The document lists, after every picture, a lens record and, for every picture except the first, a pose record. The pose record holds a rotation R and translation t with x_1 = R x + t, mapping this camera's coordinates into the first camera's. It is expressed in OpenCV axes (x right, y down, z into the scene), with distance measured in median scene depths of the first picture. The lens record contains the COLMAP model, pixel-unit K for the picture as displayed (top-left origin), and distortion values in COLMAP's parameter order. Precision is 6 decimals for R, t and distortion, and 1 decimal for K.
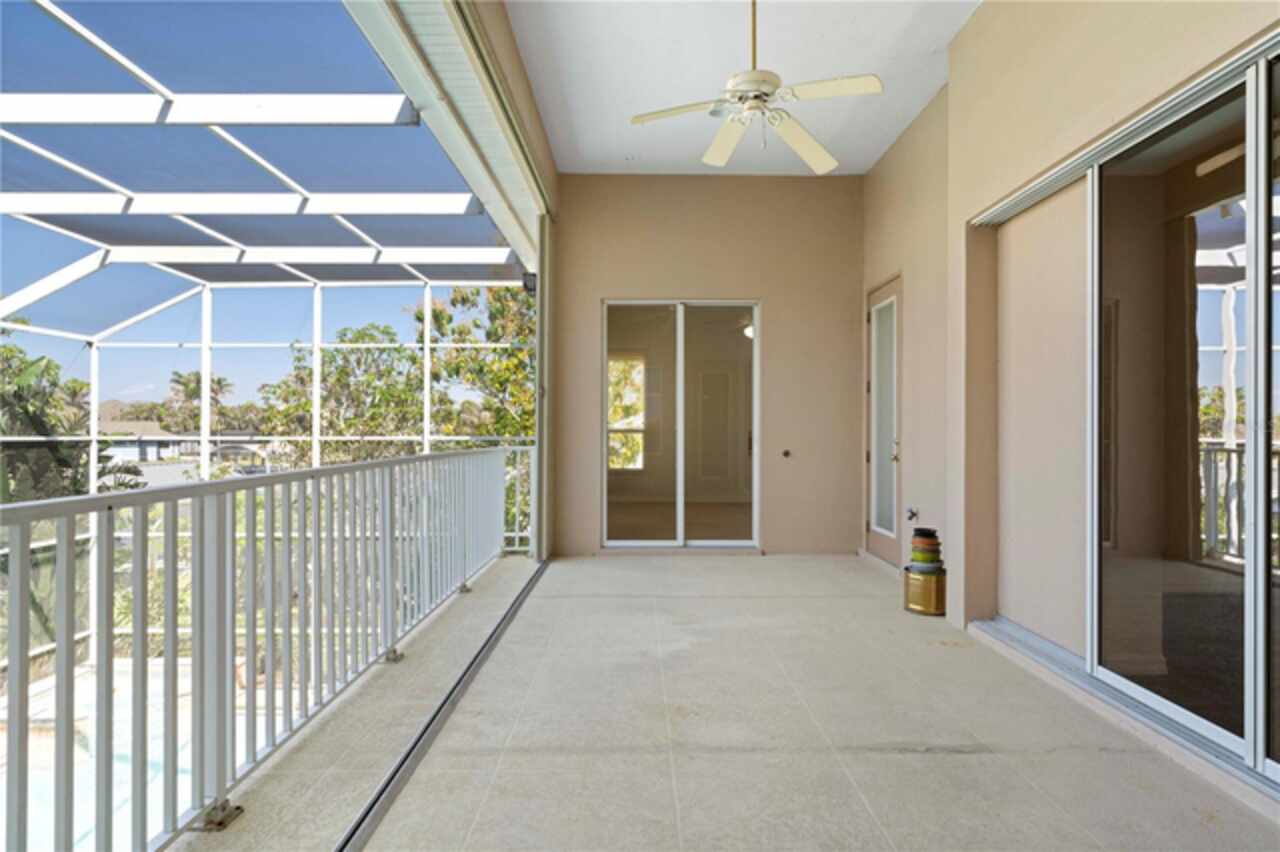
lens RADIAL K [[712.4, 0, 637.4], [0, 712.4, 428.2], [0, 0, 1]] dist [0.003336, 0.000107]
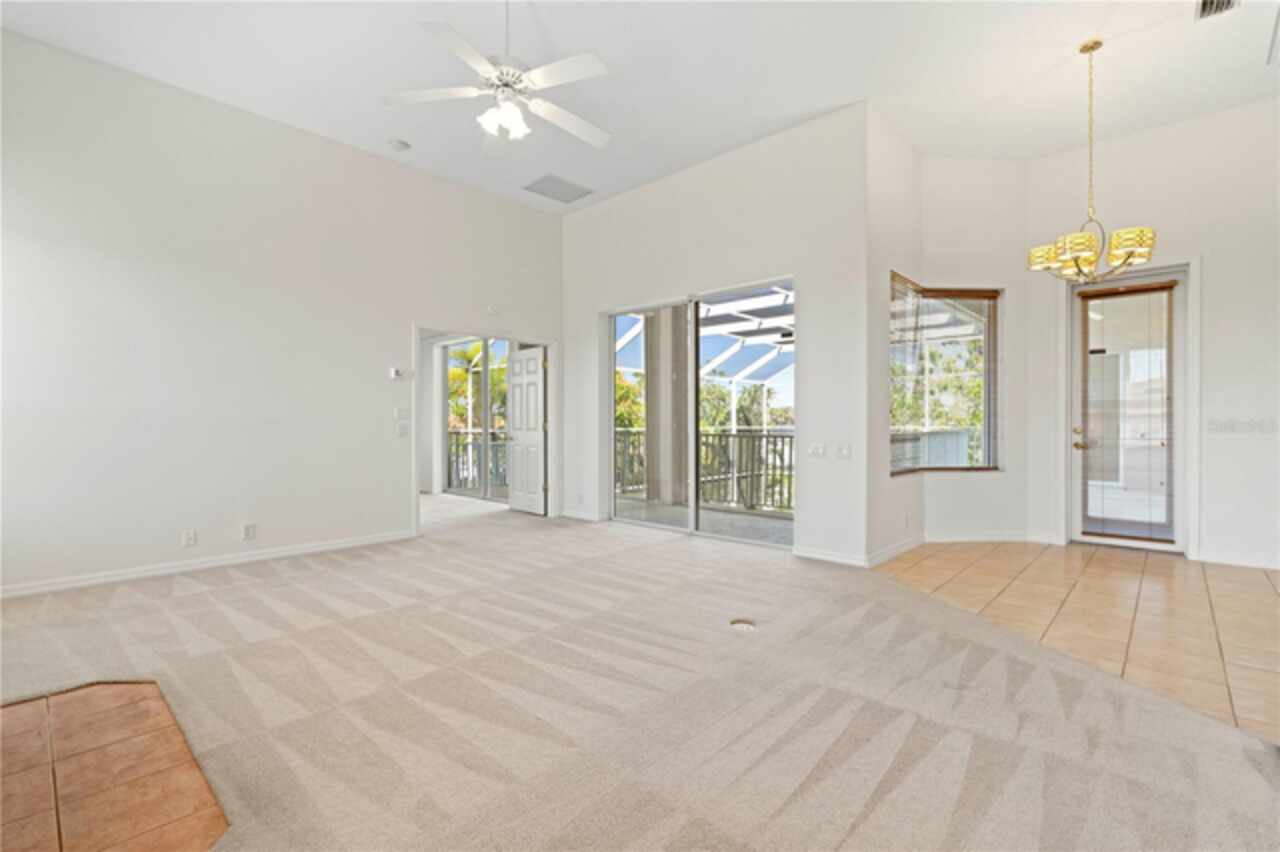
lens RADIAL K [[572.8, 0, 640.5], [0, 572.8, 422.7], [0, 0, 1]] dist [-0.008840, 0.000829]
pose [[0.732640, -0.006558, -0.680585, 0.134394], [0.006618, 0.999975, -0.002511, 0.000263], [0.680584, -0.002664, 0.732665, -0.469508]]
